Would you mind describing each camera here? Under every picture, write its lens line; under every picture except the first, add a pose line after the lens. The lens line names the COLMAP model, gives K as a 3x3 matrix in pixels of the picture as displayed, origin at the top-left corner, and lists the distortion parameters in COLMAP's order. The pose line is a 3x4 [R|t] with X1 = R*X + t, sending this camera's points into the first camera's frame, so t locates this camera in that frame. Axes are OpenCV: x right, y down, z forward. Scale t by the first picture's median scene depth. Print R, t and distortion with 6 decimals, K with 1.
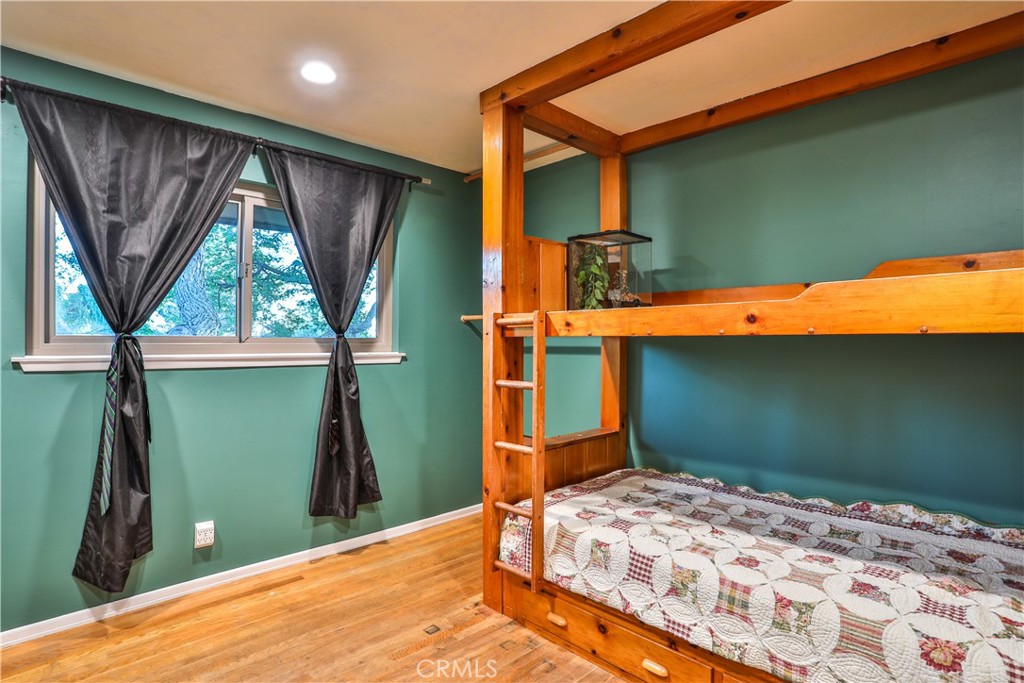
lens RADIAL K [[523.7, 0, 512.0], [0, 523.7, 341.5], [0, 0, 1]] dist [-0.075486, 0.031921]
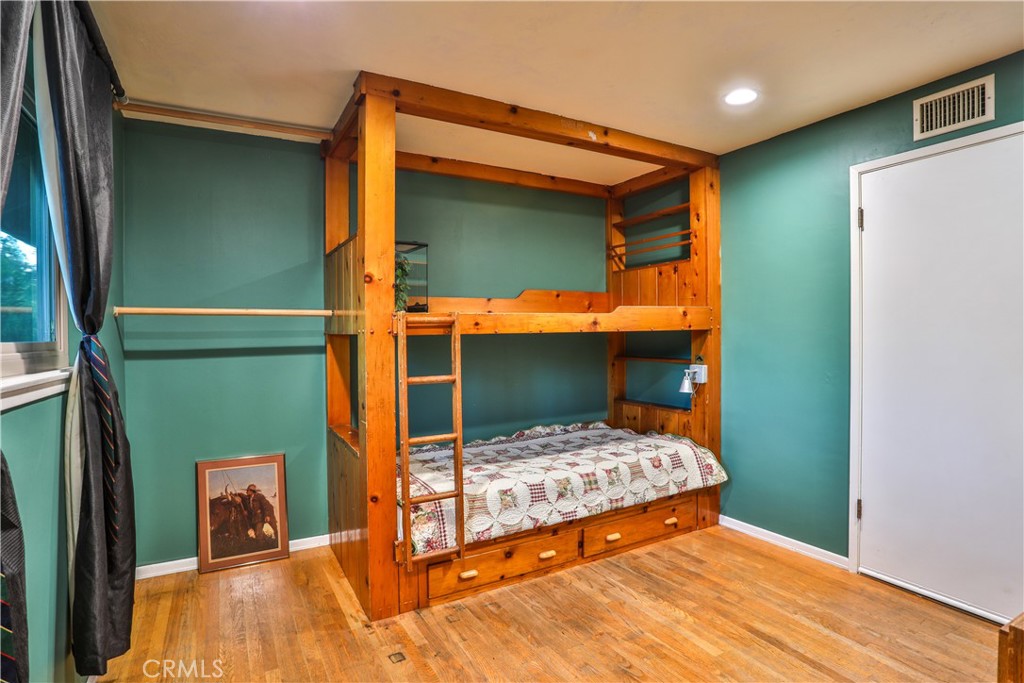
lens RADIAL K [[523.7, 0, 512.0], [0, 523.7, 341.5], [0, 0, 1]] dist [-0.075486, 0.031921]
pose [[0.261463, -0.021032, 0.964984, -1.091742], [0.018785, 0.999684, 0.016699, -0.011990], [-0.965031, 0.013762, 0.261775, 0.628702]]
